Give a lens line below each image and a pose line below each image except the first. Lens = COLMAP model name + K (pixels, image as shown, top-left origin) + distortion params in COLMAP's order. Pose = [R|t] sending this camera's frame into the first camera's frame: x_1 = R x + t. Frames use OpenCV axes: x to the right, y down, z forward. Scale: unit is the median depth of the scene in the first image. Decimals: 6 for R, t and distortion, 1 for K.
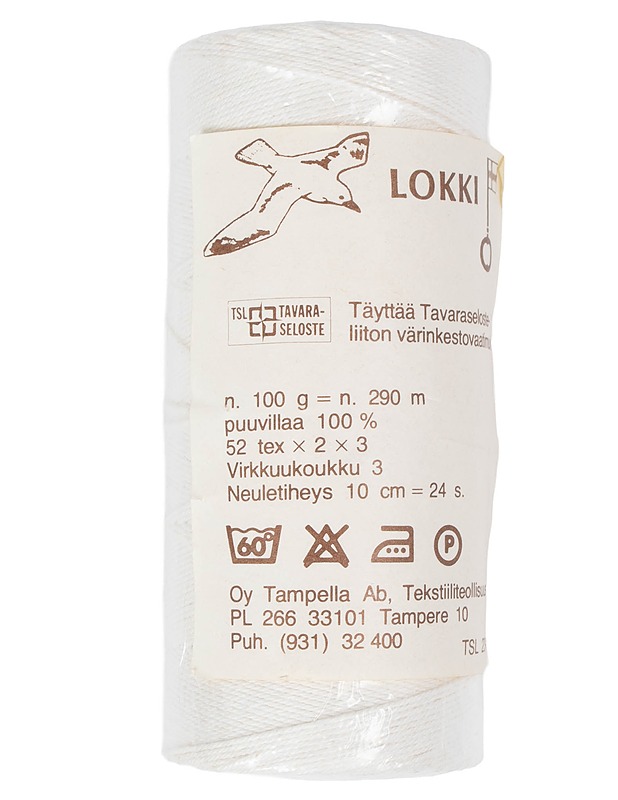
lens RADIAL K [[1711.1, 0, 309.0], [0, 1711.1, 402.3], [0, 0, 1]] dist [-0.290771, 0.000000]
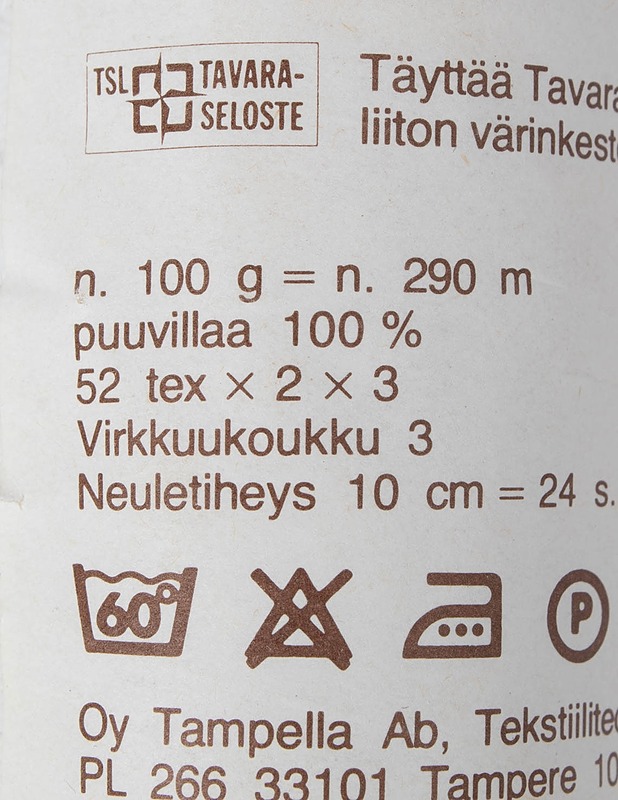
lens RADIAL K [[1938.5, 0, 309.0], [0, 1938.5, 396.4], [0, 0, 1]] dist [-0.041183, 0.000000]
pose [[0.999765, 0.015028, -0.015617, 0.019232], [-0.014452, 0.999234, 0.036361, 0.010232], [0.016151, -0.036126, 0.999217, 0.508051]]
